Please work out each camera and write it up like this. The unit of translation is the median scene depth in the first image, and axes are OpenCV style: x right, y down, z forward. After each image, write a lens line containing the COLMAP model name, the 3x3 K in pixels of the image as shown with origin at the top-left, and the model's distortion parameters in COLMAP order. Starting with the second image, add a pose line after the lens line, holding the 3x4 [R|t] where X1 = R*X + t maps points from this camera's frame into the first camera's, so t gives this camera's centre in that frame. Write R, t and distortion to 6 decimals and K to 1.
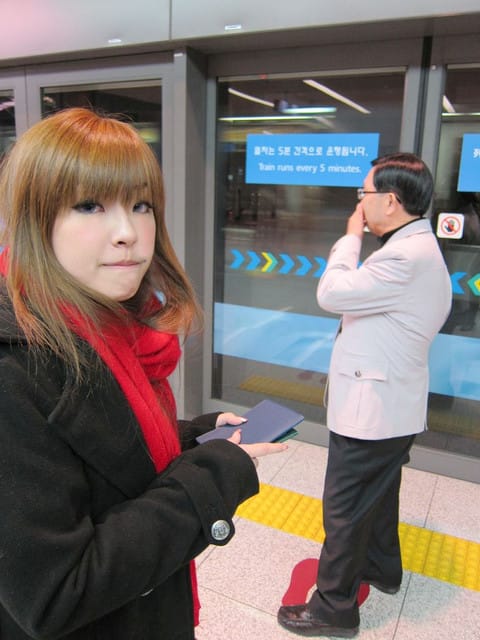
lens RADIAL K [[551.7, 0, 240.0], [0, 551.7, 319.3], [0, 0, 1]] dist [-0.033235, 0.024902]
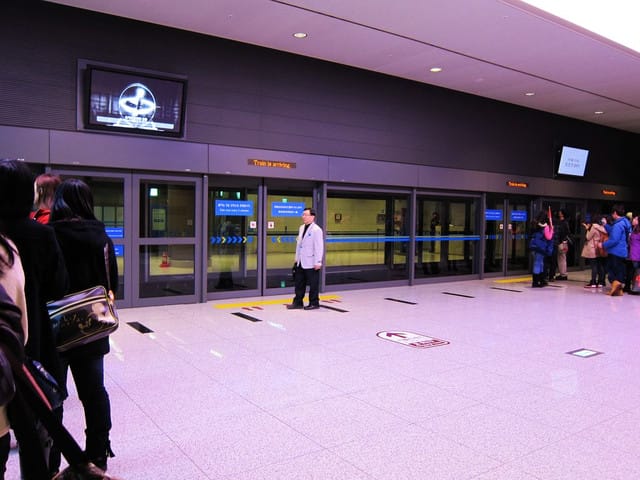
lens RADIAL K [[551.7, 0, 320.0], [0, 551.7, 240.4], [0, 0, 1]] dist [-0.033235, 0.024902]
pose [[0.463151, -0.060806, 0.884191, -2.607634], [0.211192, 0.976477, -0.043473, 0.160383], [-0.860749, 0.206869, 0.465098, -0.973100]]
